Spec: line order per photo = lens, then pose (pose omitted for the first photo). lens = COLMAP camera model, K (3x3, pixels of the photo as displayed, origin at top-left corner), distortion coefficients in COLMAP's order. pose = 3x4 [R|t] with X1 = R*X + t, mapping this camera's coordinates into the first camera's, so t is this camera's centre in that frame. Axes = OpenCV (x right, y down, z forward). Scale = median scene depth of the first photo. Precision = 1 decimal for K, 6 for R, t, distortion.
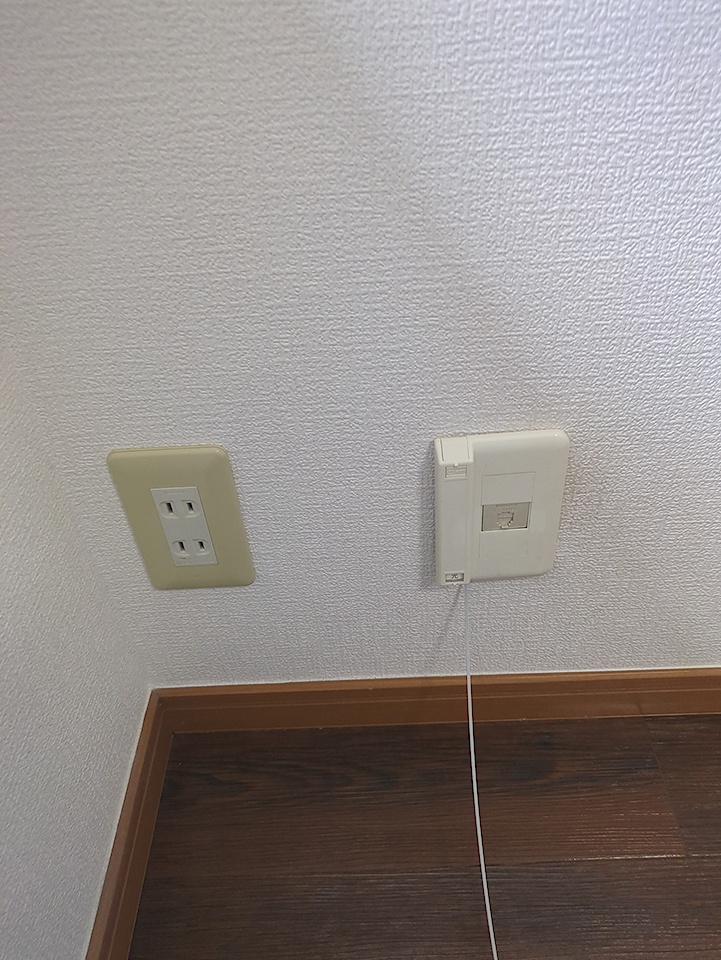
lens RADIAL K [[773.0, 0, 358.7], [0, 773.0, 480.4], [0, 0, 1]] dist [0.002444, 0.010309]
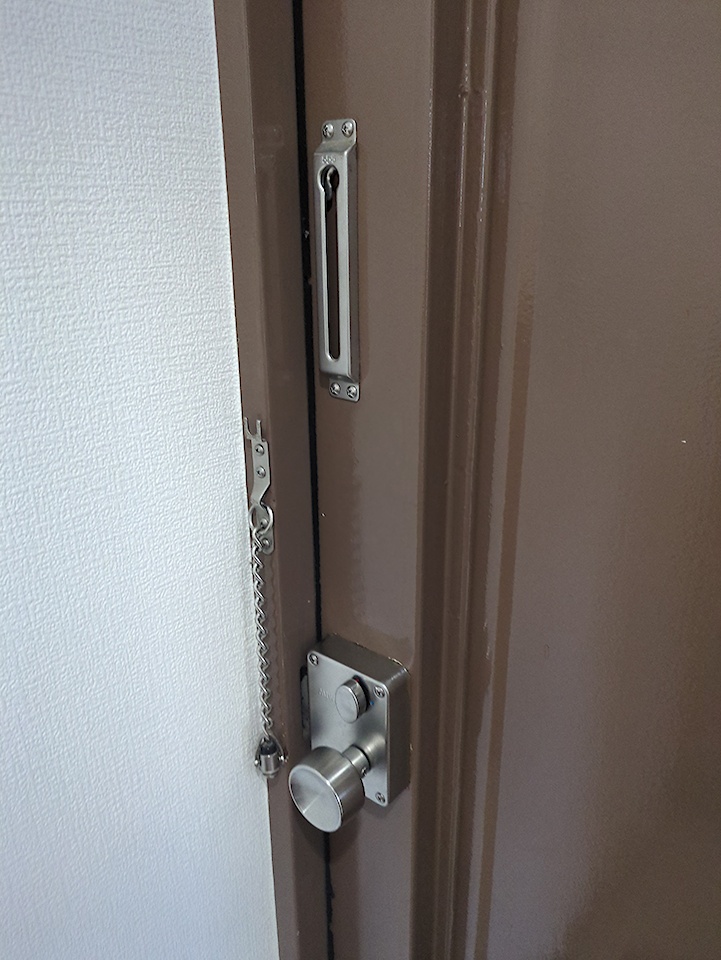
lens RADIAL K [[773.0, 0, 359.1], [0, 773.0, 476.5], [0, 0, 1]] dist [0.002444, 0.010309]
pose [[0.655278, -0.205899, 0.726785, -0.502939], [0.474503, 0.860820, -0.183946, 0.422440], [-0.587756, 0.465398, 0.661776, 0.333112]]
